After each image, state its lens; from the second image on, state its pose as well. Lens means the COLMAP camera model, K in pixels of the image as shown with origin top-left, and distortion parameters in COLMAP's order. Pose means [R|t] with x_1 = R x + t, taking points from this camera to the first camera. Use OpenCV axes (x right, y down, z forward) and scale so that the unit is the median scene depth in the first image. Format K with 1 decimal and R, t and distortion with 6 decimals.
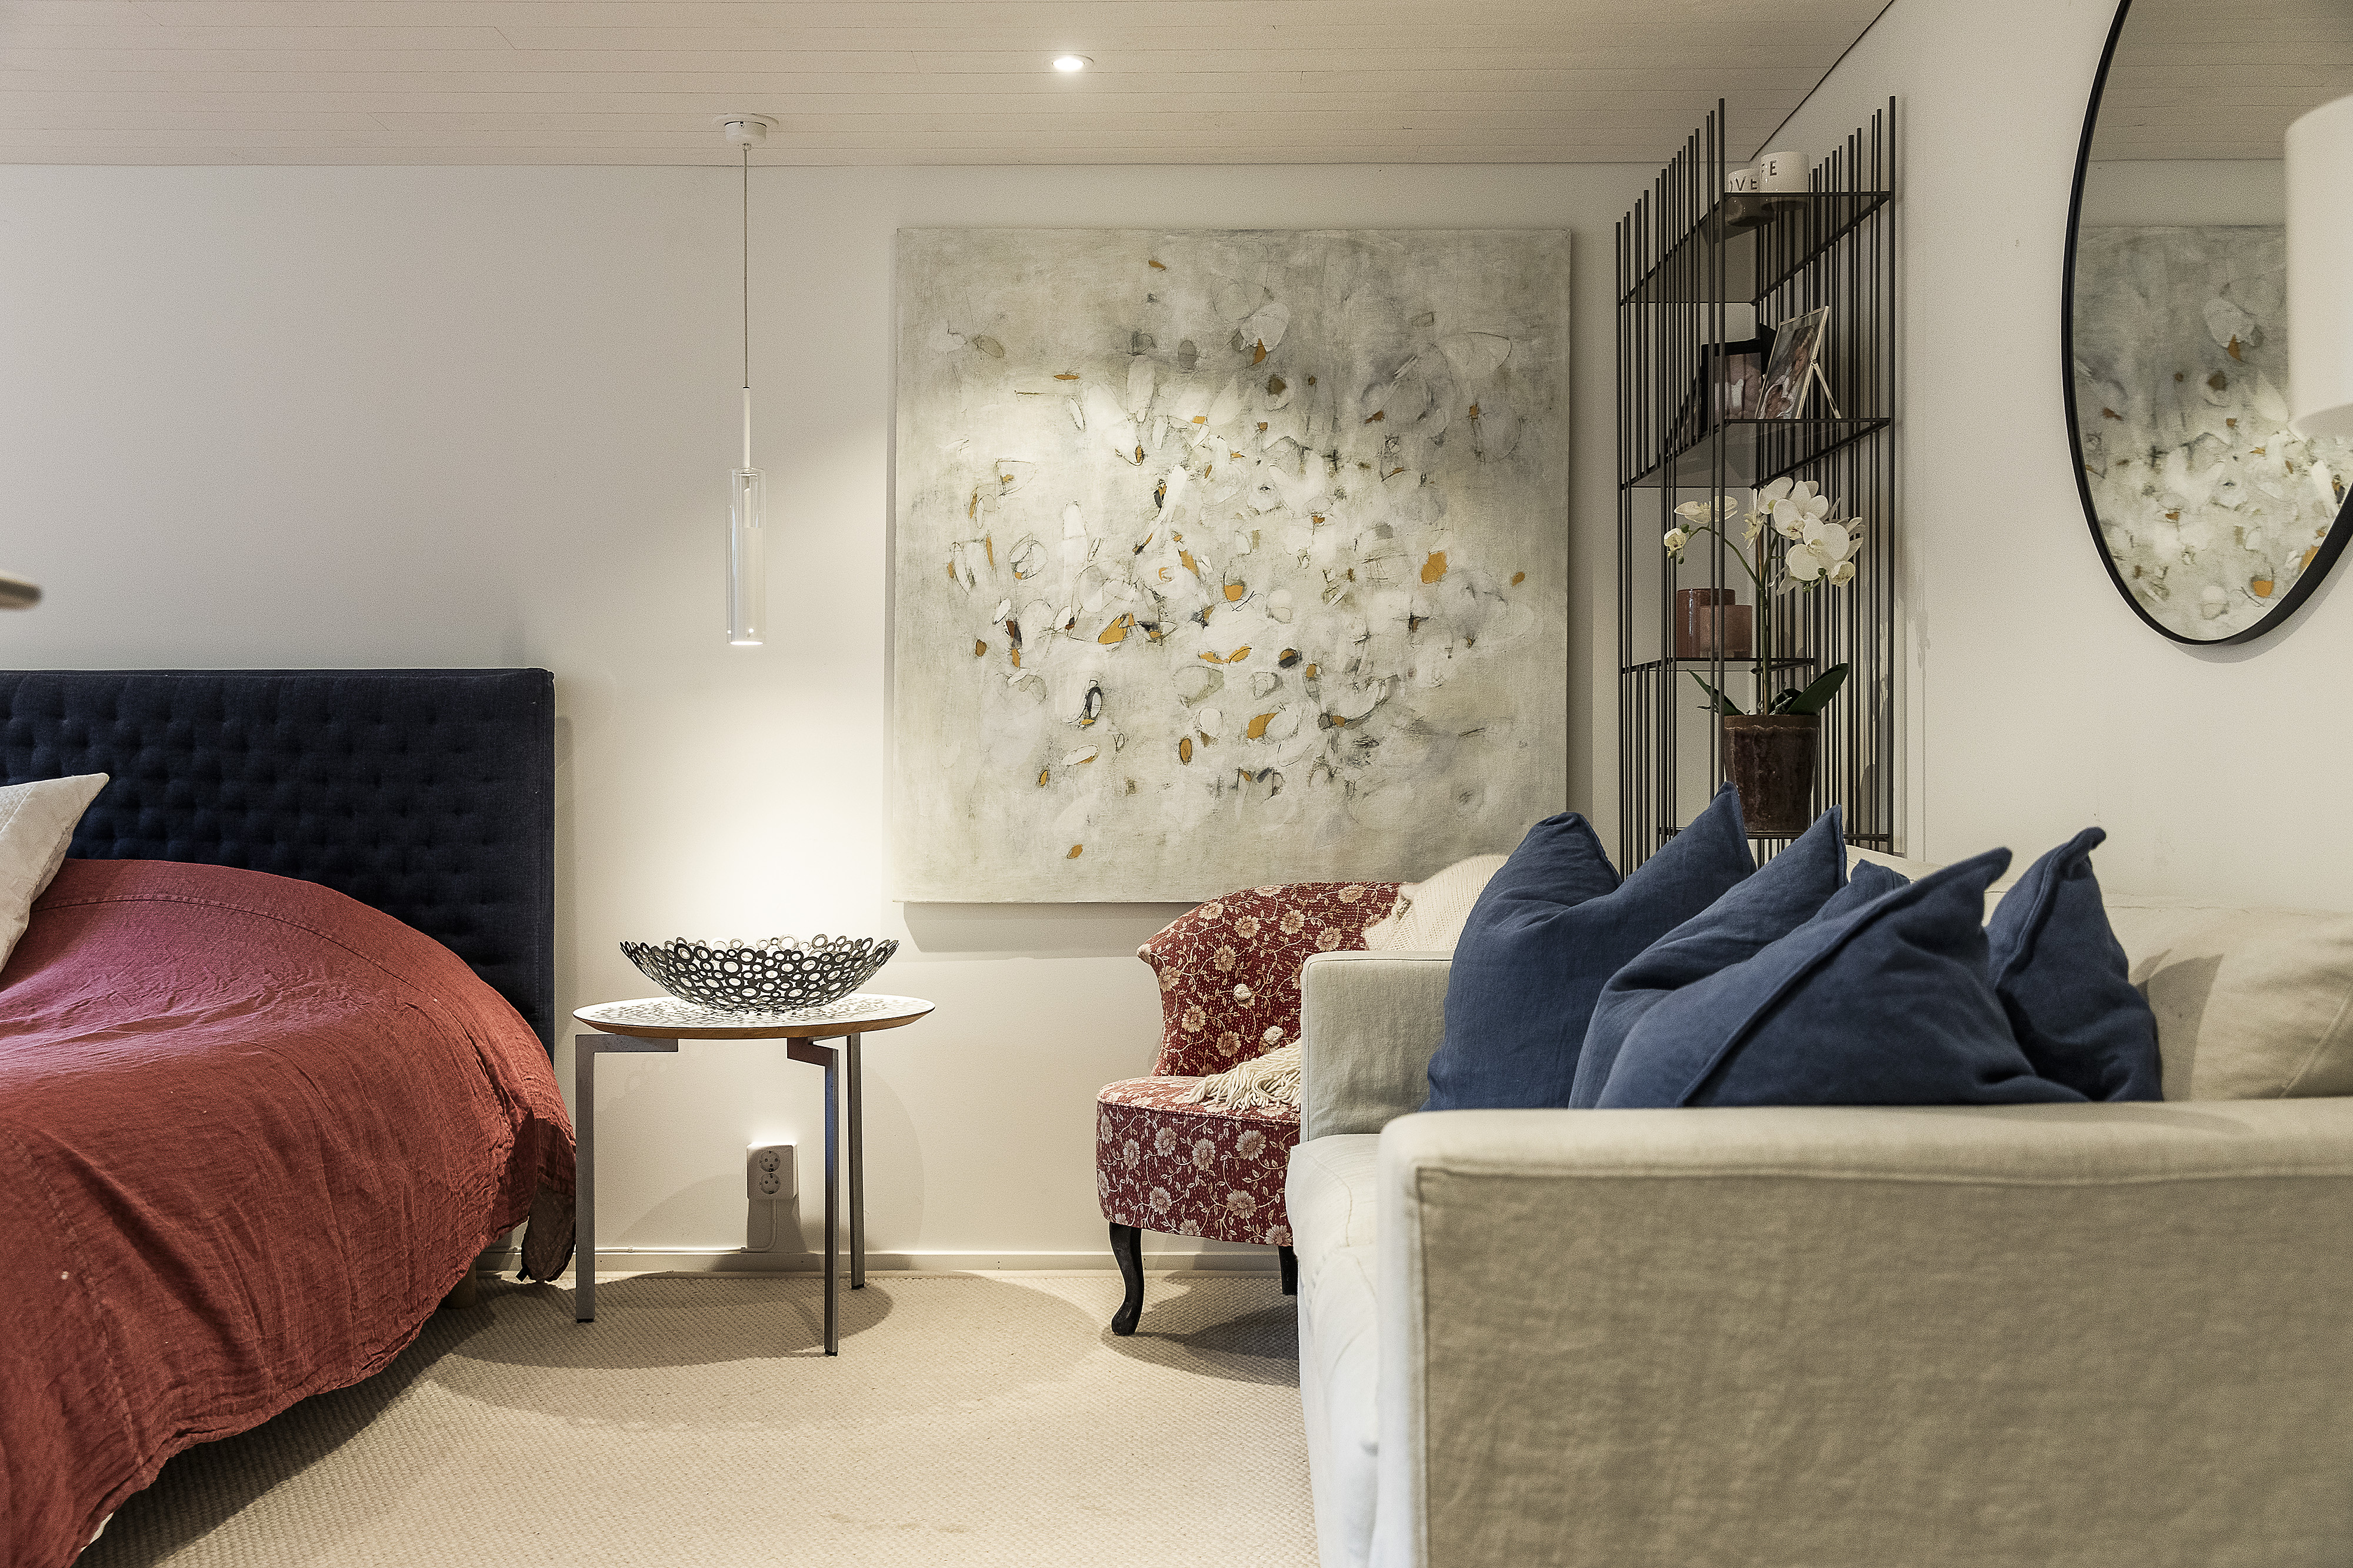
lens RADIAL K [[2460.8, 0, 1179.8], [0, 2460.8, 810.3], [0, 0, 1]] dist [0.011693, -0.001340]
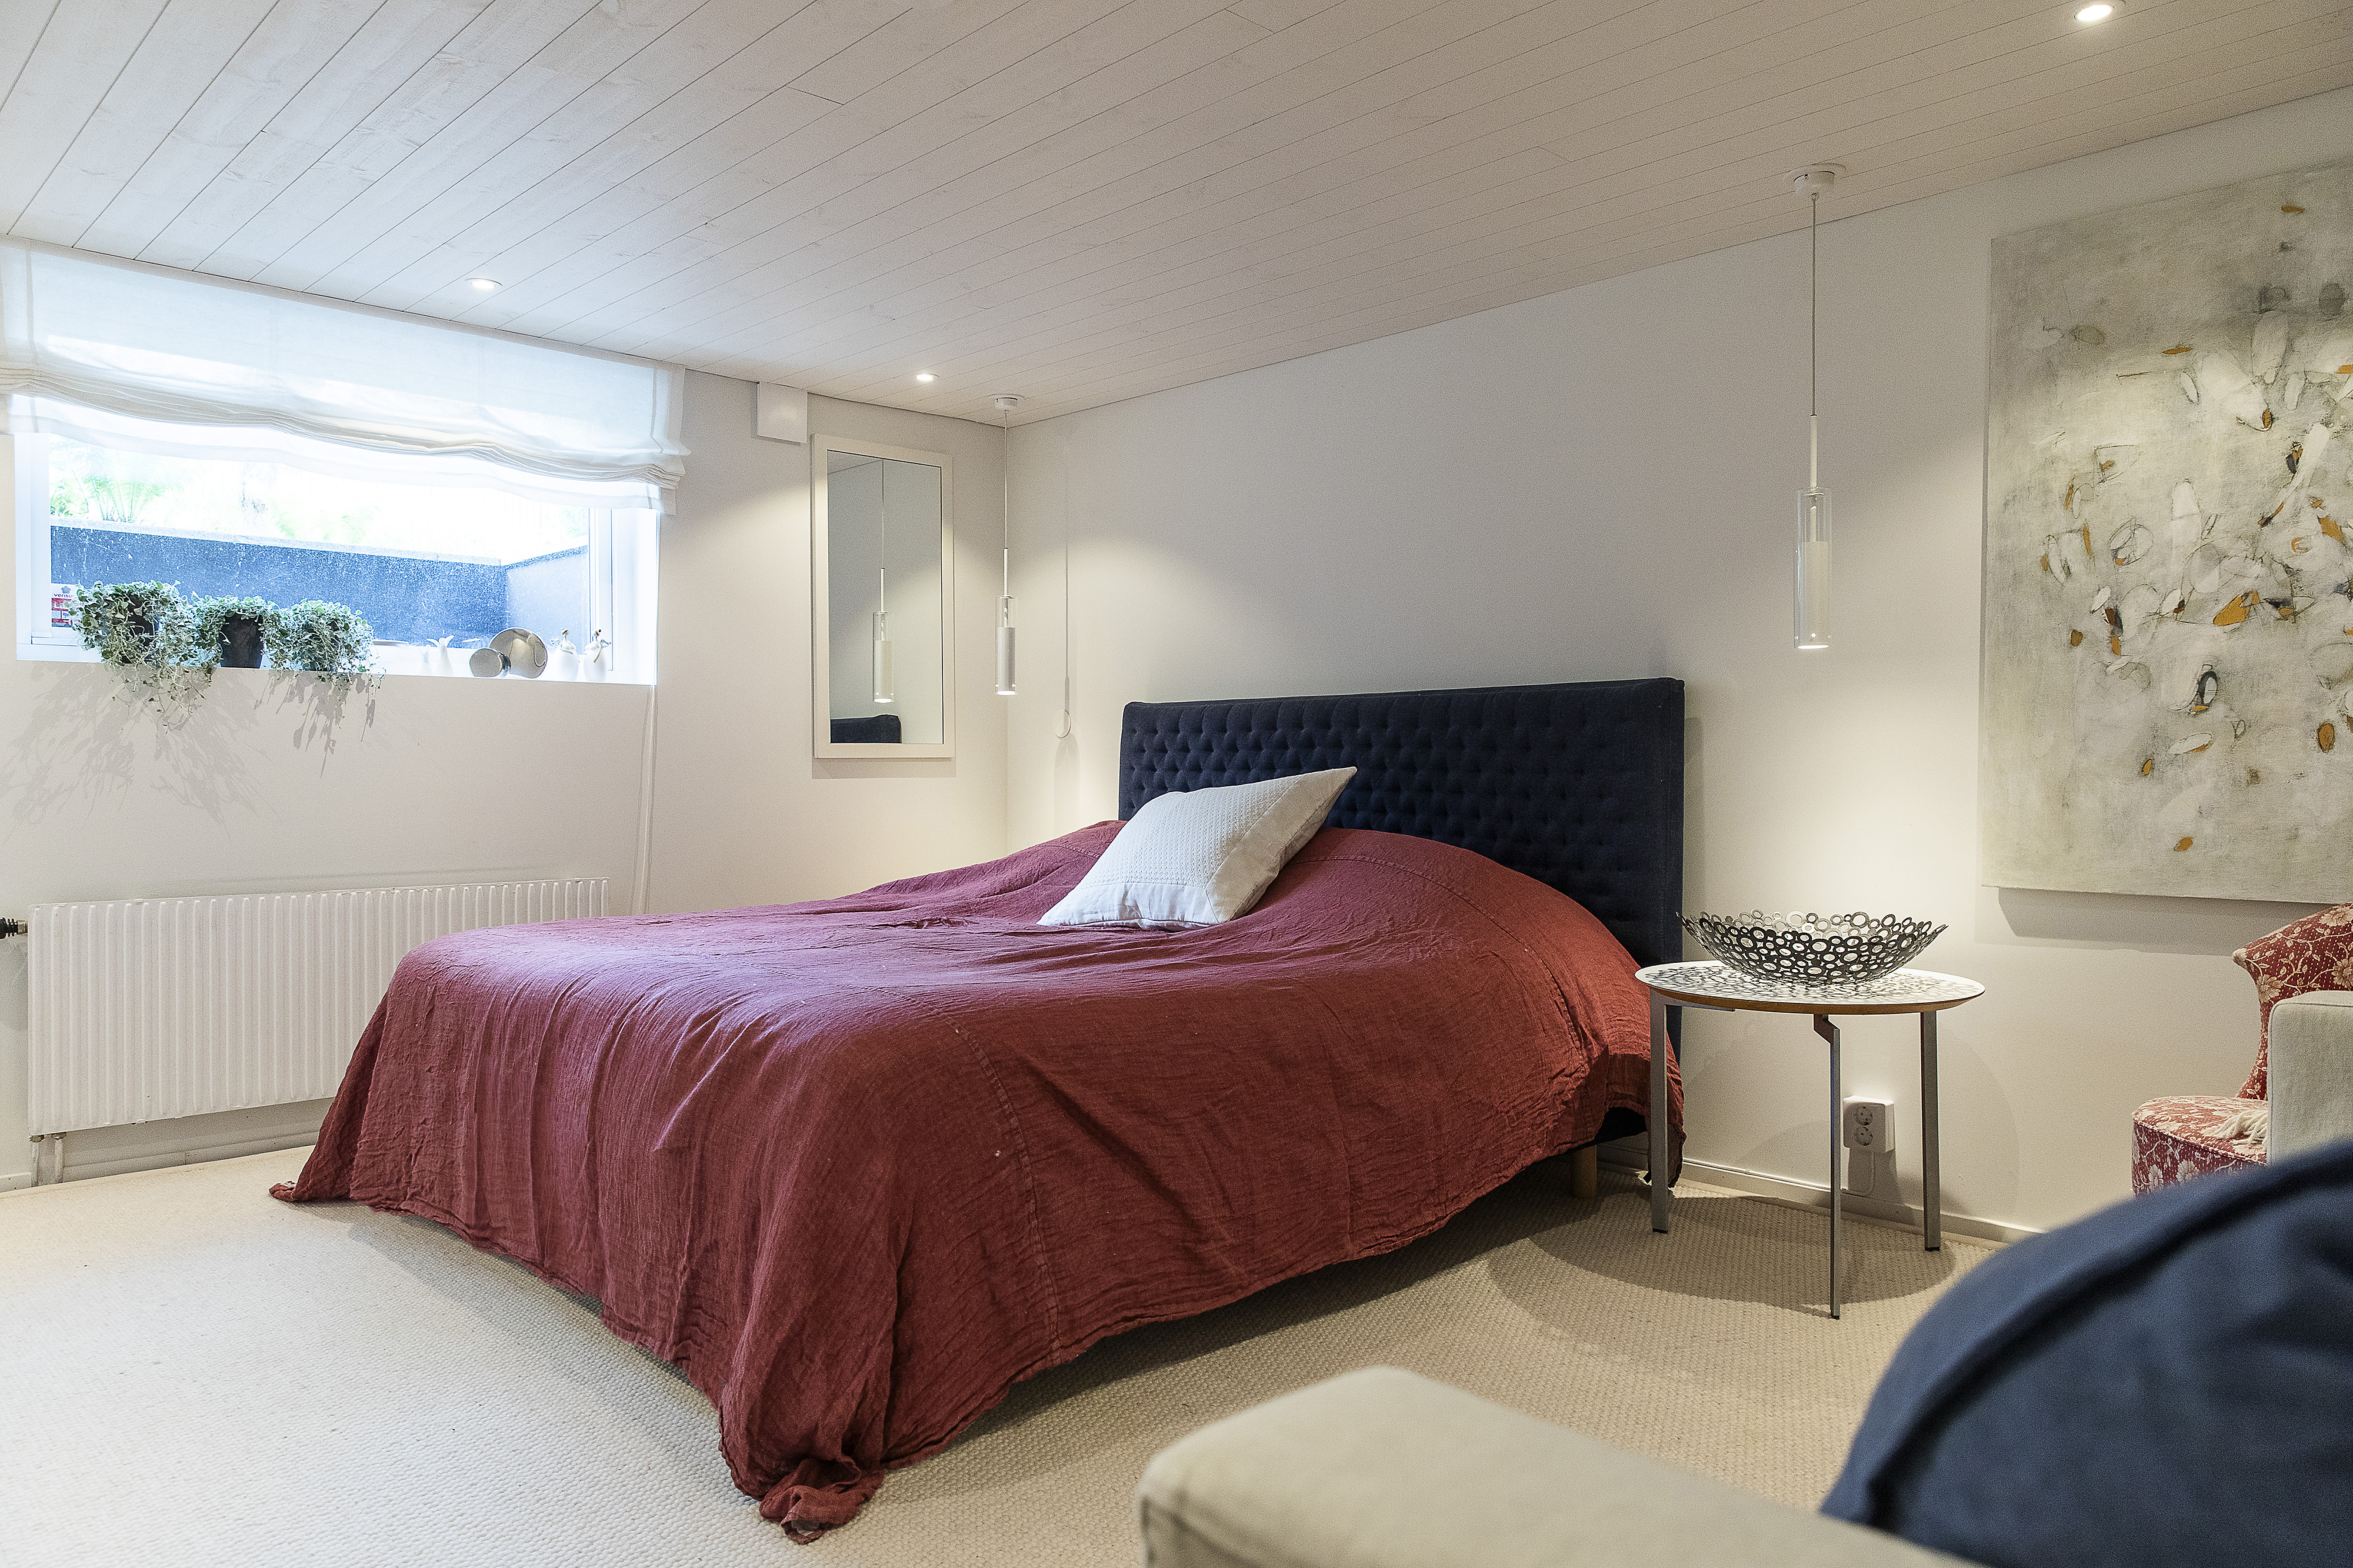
lens RADIAL K [[1593.0, 0, 1176.5], [0, 1593.0, 784.0], [0, 0, 1]] dist [0.005529, 0.000653]
pose [[0.681015, 0.005474, -0.732249, 0.145940], [-0.001065, 0.999978, 0.006485, -0.010275], [0.732268, -0.003636, 0.681006, 0.288376]]
